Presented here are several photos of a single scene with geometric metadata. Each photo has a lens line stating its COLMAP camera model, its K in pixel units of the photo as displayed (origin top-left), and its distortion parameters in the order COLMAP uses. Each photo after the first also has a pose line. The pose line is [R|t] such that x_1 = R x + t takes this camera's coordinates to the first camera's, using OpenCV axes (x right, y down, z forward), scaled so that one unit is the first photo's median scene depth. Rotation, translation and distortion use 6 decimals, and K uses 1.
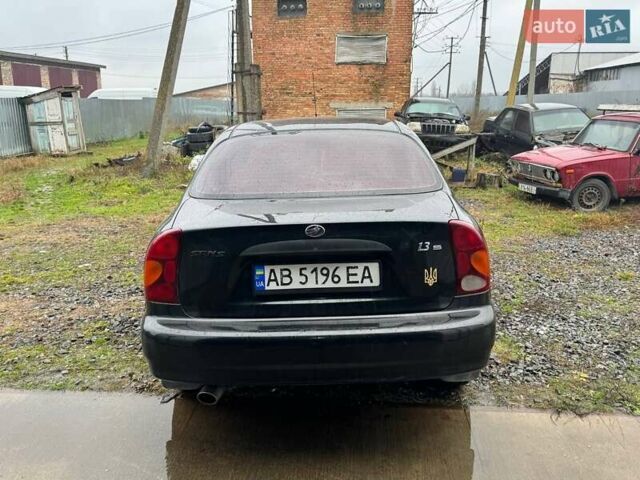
lens RADIAL K [[548.2, 0, 315.8], [0, 548.2, 239.9], [0, 0, 1]] dist [0.067068, -0.069451]
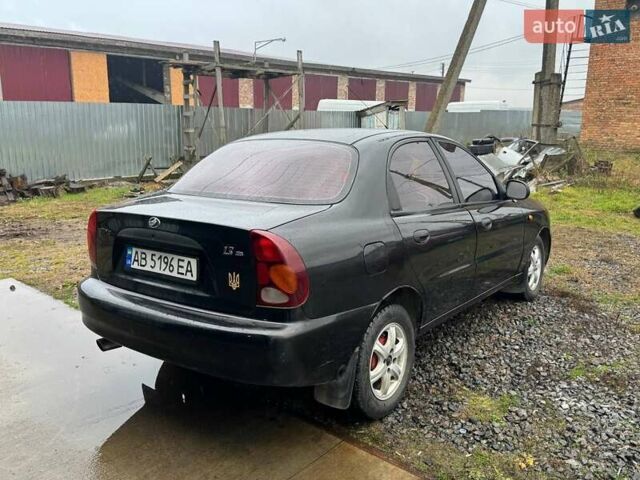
lens RADIAL K [[548.2, 0, 320.4], [0, 548.2, 237.7], [0, 0, 1]] dist [0.067068, -0.069451]
pose [[0.811692, 0.133331, -0.568664, 0.907445], [-0.147247, 0.988862, 0.021678, -0.059551], [0.565221, 0.066138, 0.822284, 0.231377]]
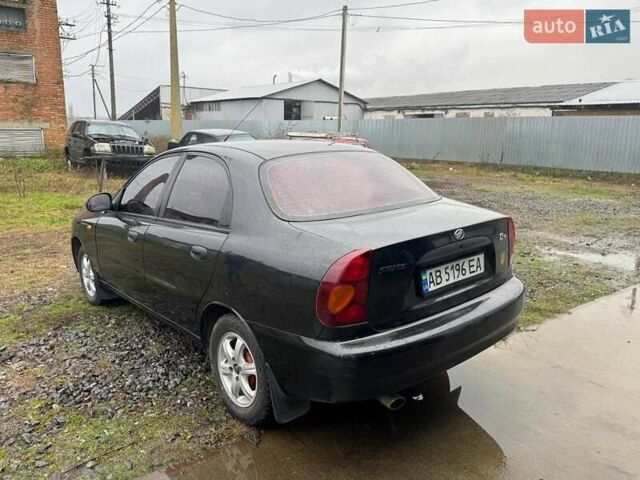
lens RADIAL K [[488.8, 0, 318.4], [0, 488.8, 238.0], [0, 0, 1]] dist [0.008844, -0.016905]
pose [[0.764539, -0.121124, 0.633095, -0.873833], [0.133098, 0.990684, 0.028806, -0.076340], [-0.630686, 0.062241, 0.773538, 0.351288]]
